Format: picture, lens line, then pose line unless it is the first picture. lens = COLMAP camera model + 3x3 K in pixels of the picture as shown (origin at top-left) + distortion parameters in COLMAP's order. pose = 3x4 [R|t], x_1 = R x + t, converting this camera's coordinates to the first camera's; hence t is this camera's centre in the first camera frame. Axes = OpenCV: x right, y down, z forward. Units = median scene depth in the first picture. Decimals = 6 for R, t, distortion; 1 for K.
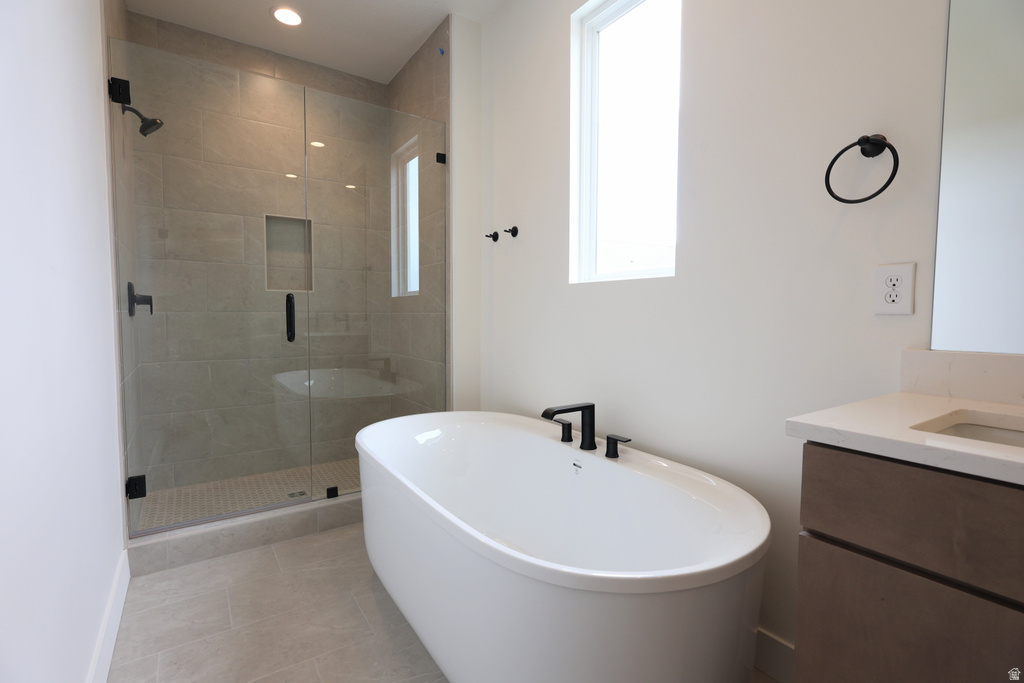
lens RADIAL K [[495.5, 0, 510.8], [0, 495.5, 341.8], [0, 0, 1]] dist [-0.000342, -0.000877]
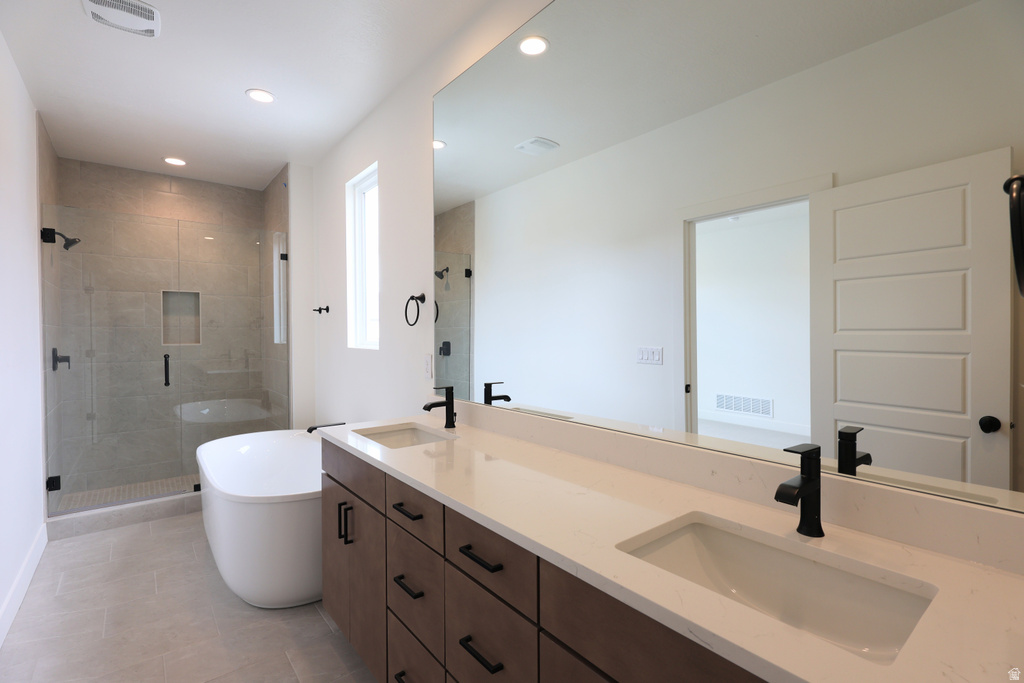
lens RADIAL K [[495.5, 0, 514.5], [0, 495.5, 338.1], [0, 0, 1]] dist [-0.000342, -0.000877]
pose [[0.996792, -0.011570, 0.079198, 0.429258], [0.015122, 0.998900, -0.044393, -0.054484], [-0.078597, 0.045448, 0.995870, -0.515082]]
